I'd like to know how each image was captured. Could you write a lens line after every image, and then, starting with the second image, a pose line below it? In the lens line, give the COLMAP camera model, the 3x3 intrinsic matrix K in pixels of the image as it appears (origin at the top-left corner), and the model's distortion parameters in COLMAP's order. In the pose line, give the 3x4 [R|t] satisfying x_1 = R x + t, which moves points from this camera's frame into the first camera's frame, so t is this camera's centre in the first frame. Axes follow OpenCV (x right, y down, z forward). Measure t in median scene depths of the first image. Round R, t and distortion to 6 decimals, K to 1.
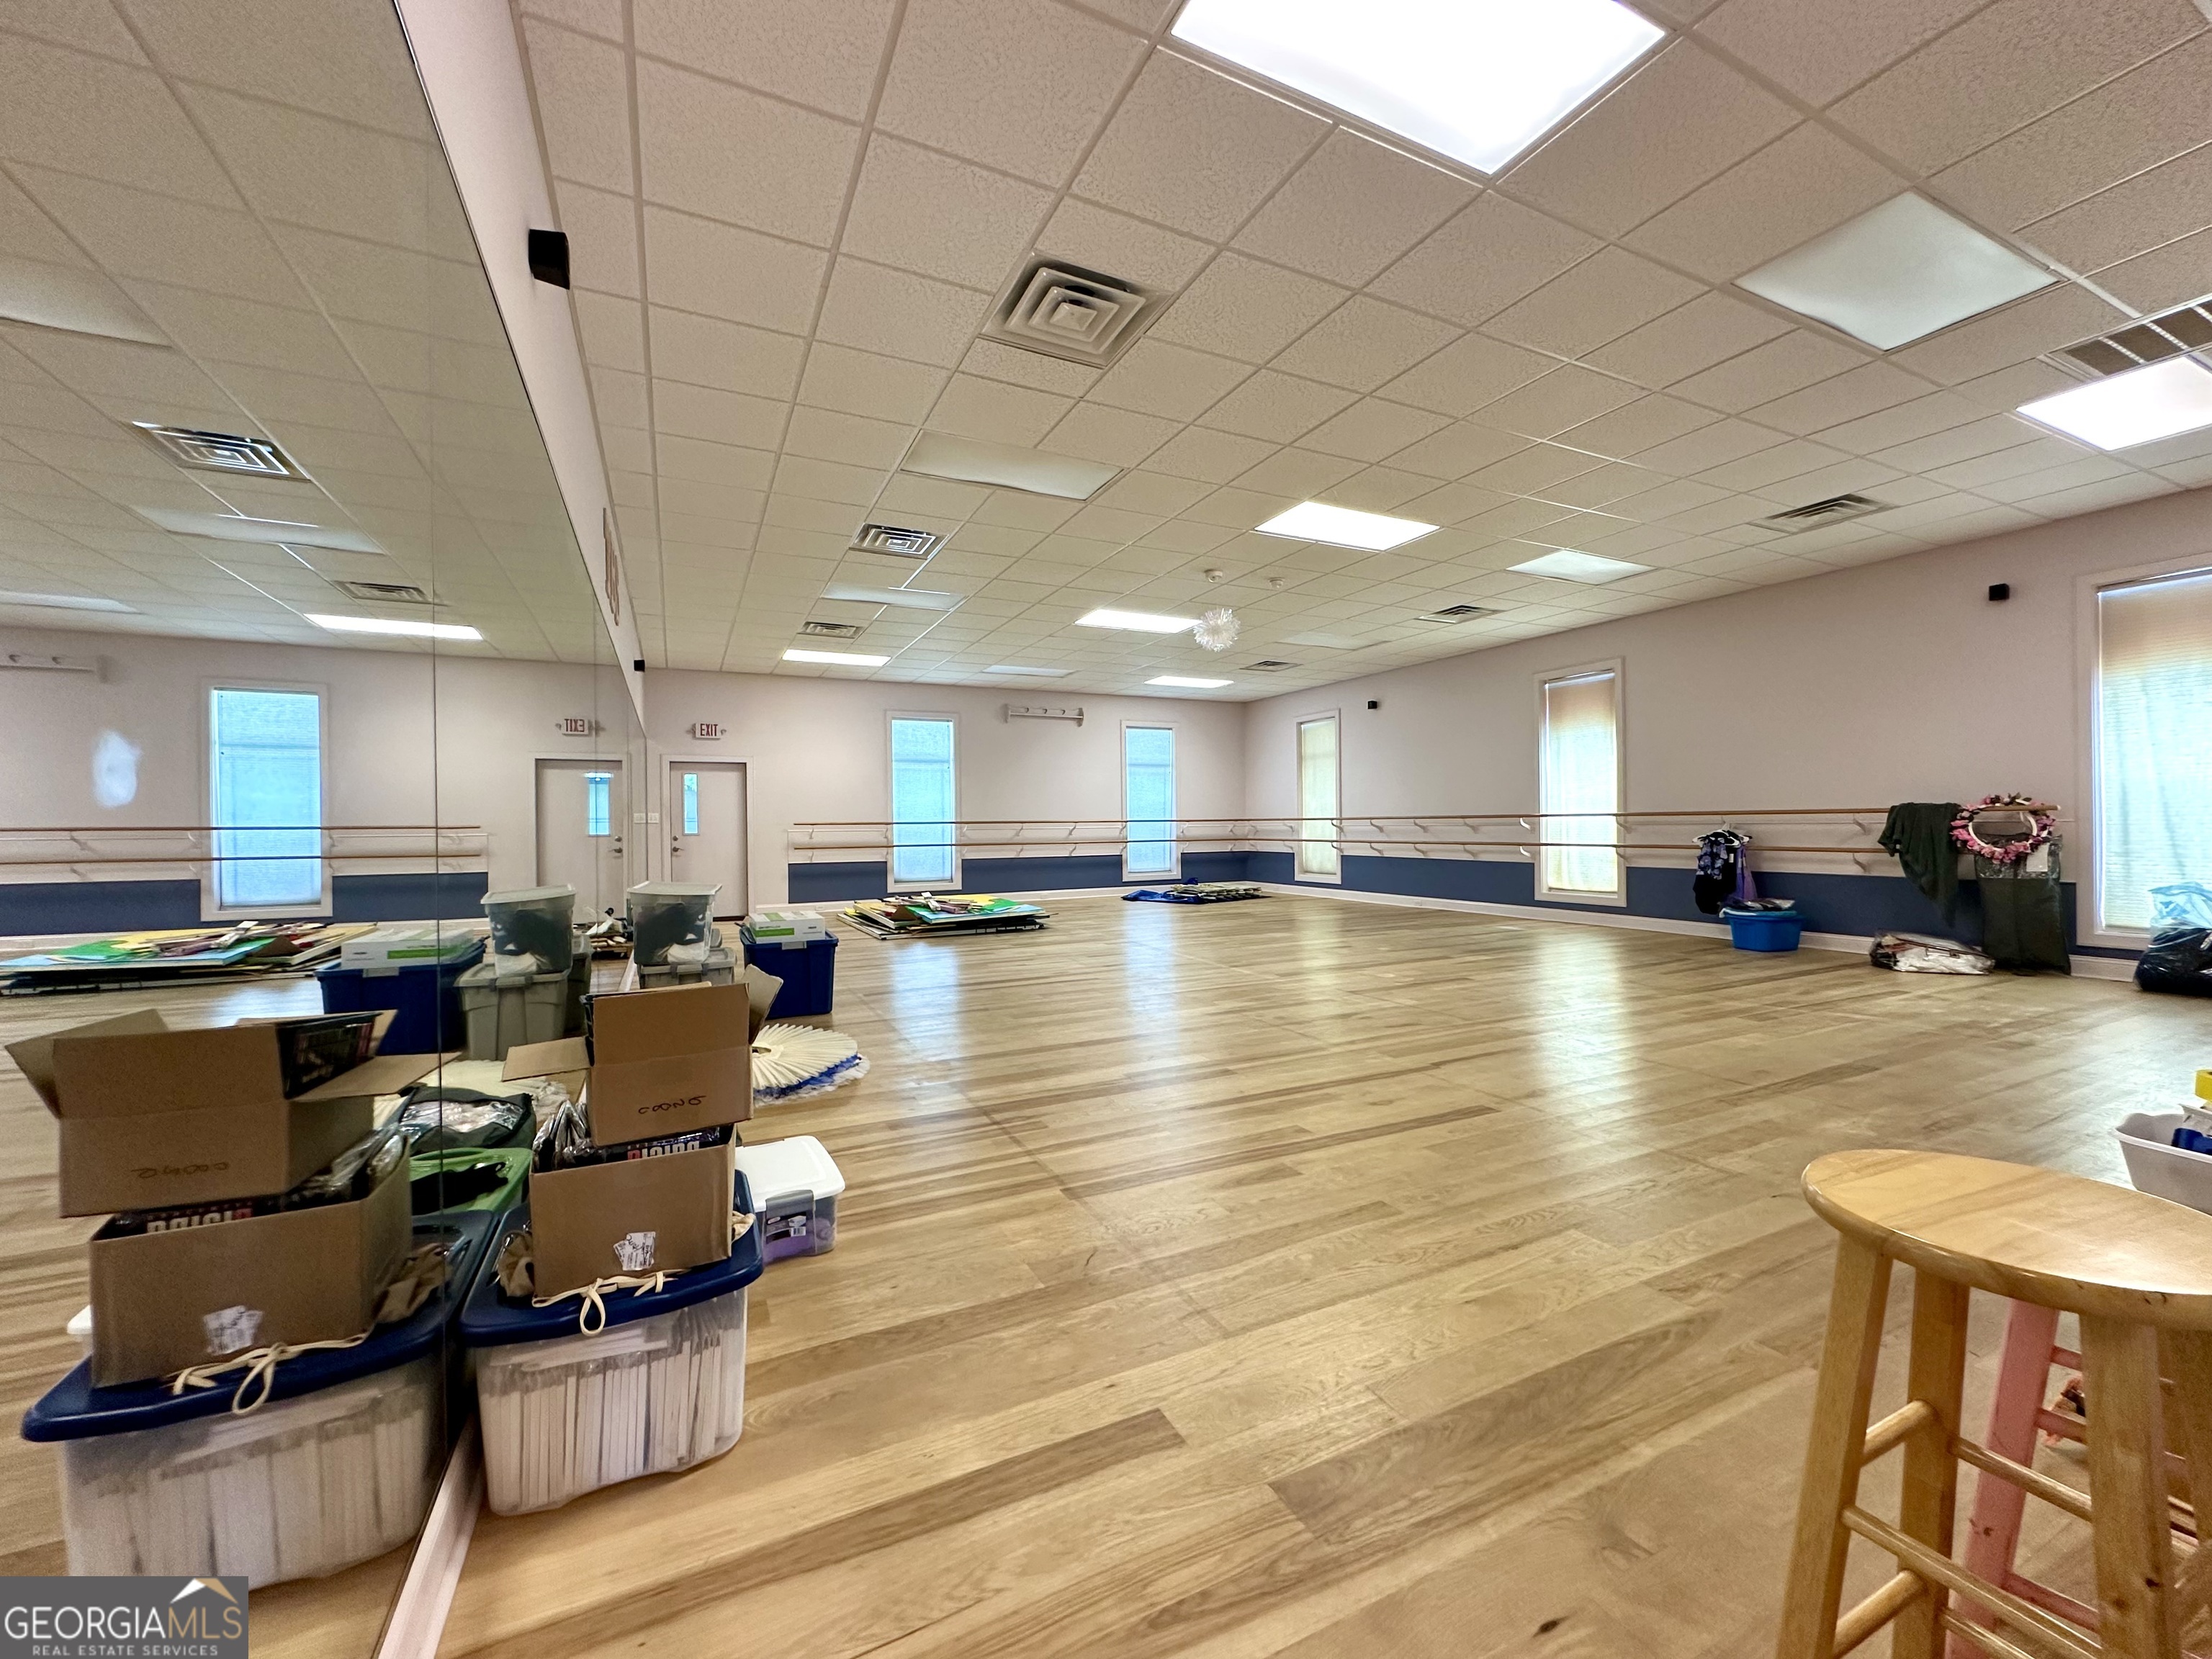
lens RADIAL K [[902.2, 0, 1106.0], [0, 902.2, 829.5], [0, 0, 1]] dist [-0.007084, 0.000149]
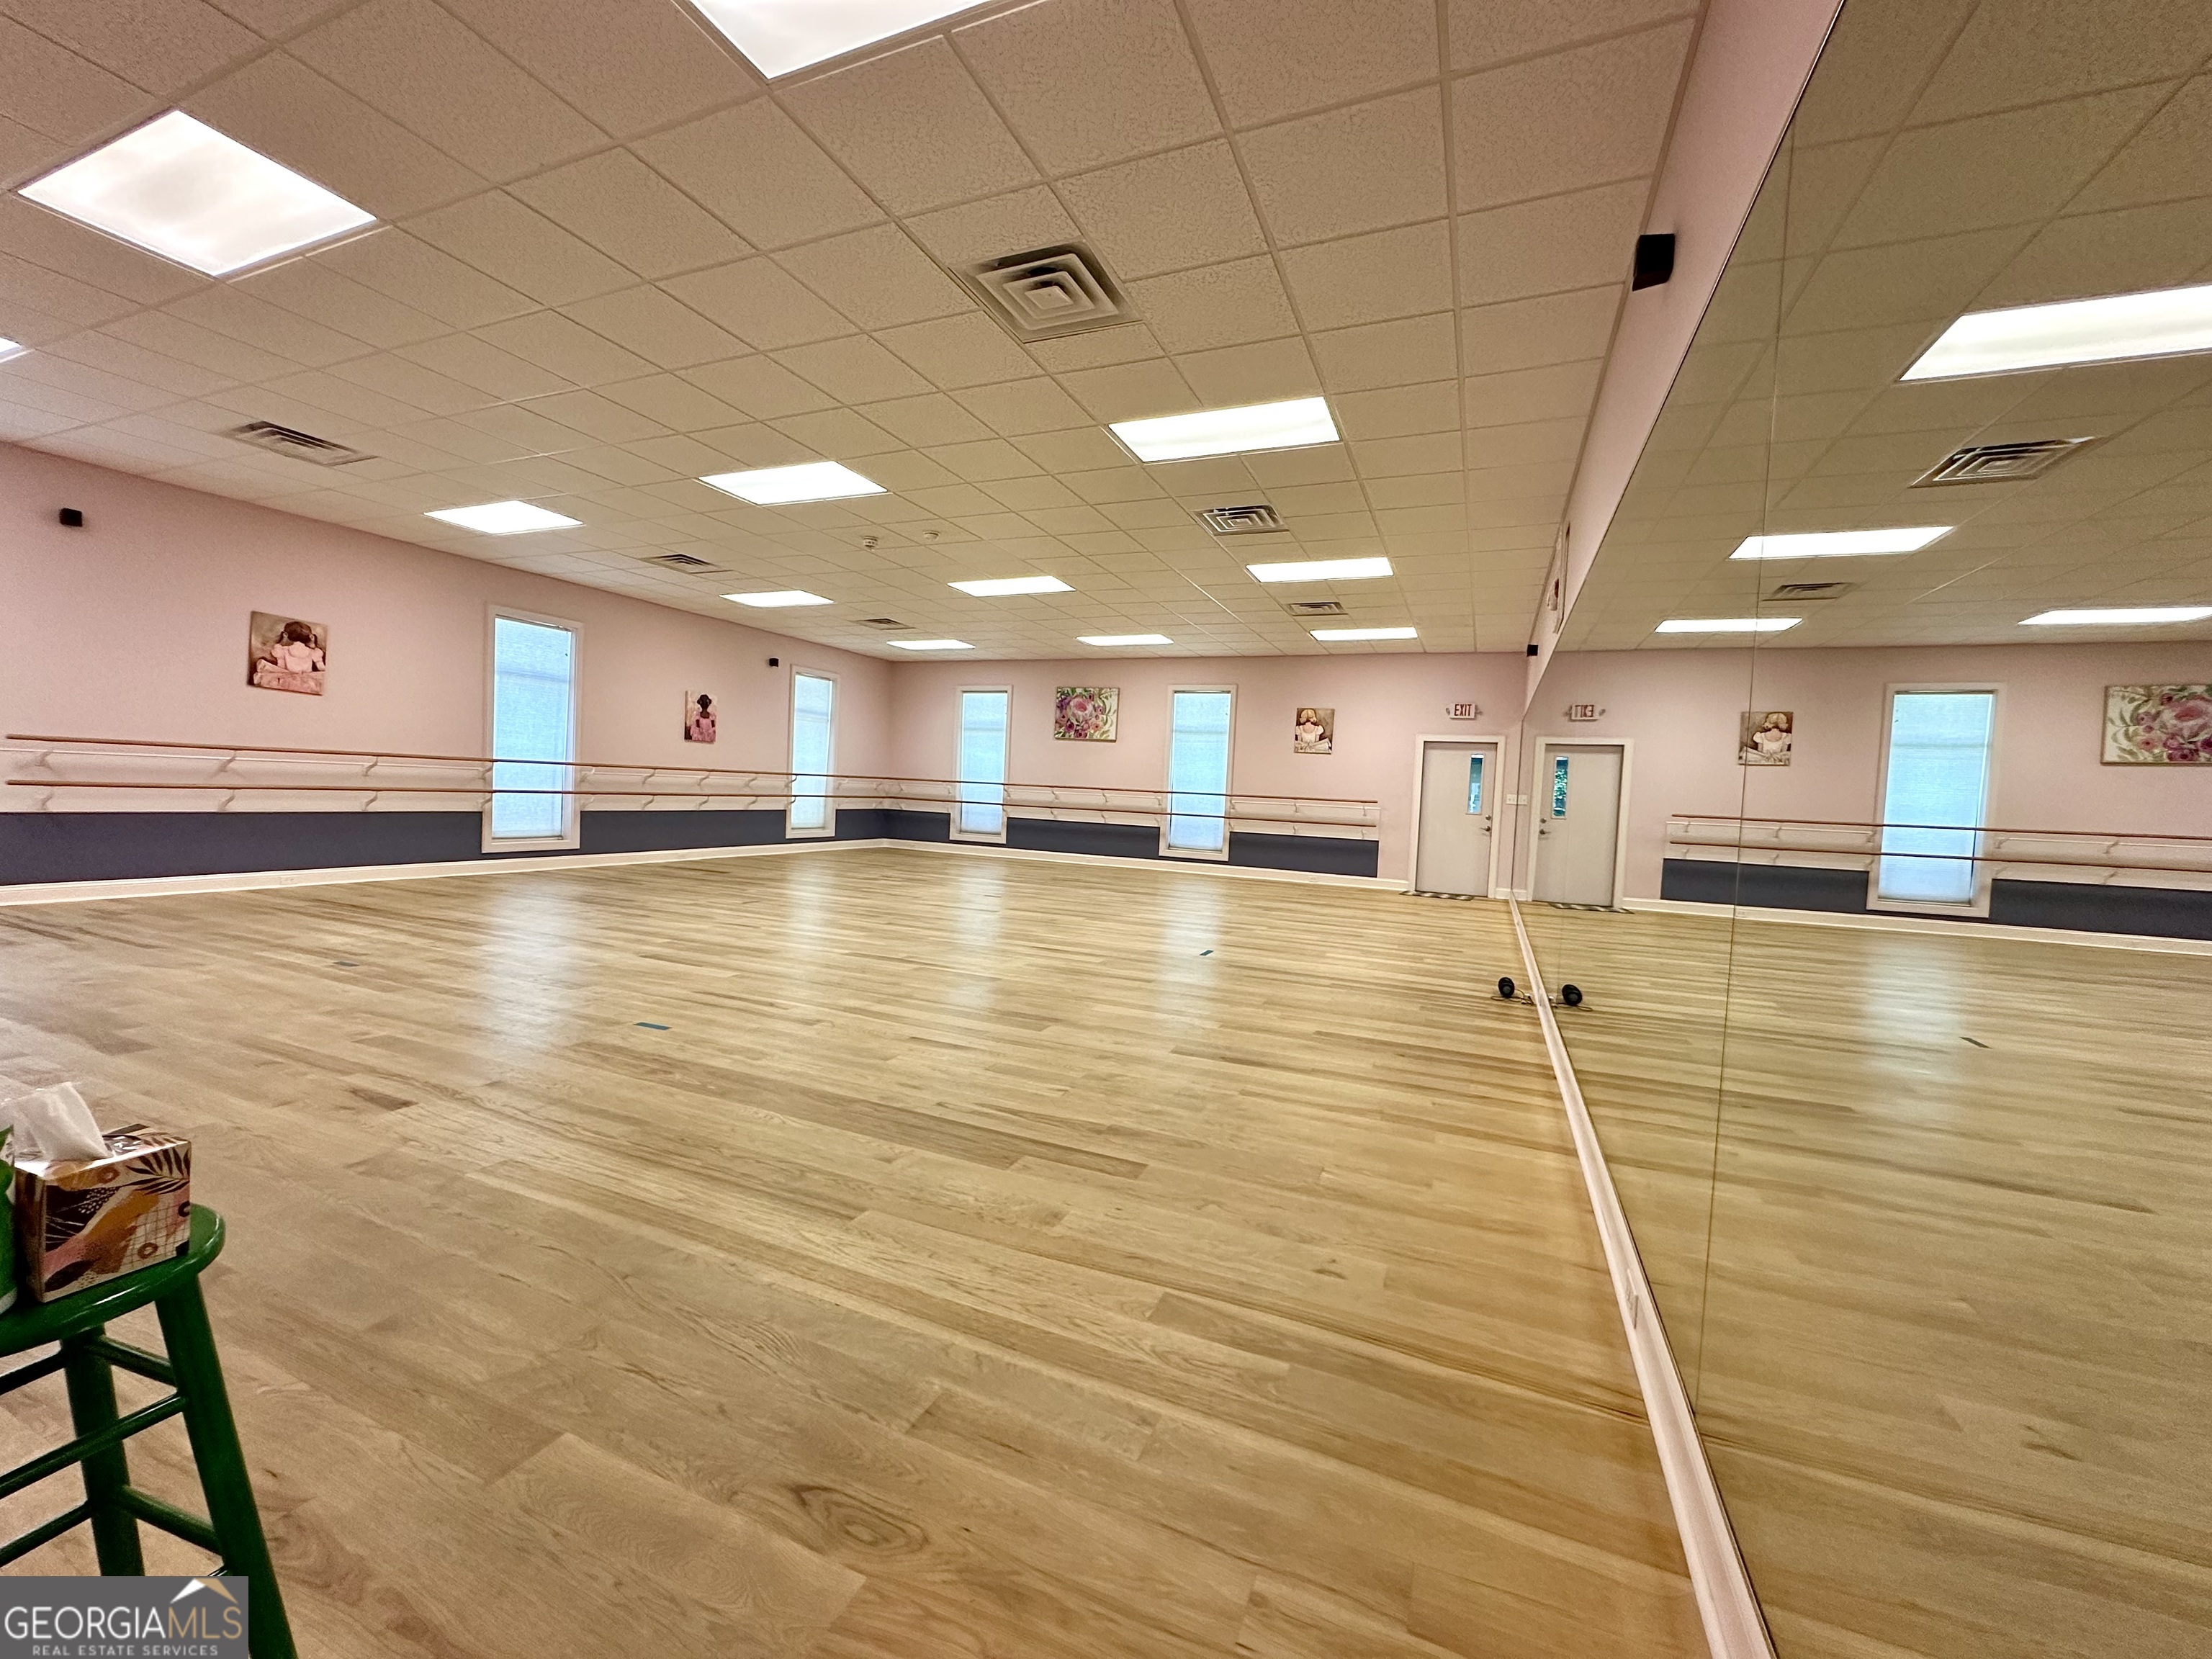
lens RADIAL K [[887.1, 0, 1106.0], [0, 887.1, 829.5], [0, 0, 1]] dist [-0.014050, 0.000217]
pose [[0.630036, 0.072198, -0.773203, 0.826447], [-0.057976, 0.997263, 0.045878, -0.010386], [0.774399, 0.015922, 0.632497, 0.420814]]
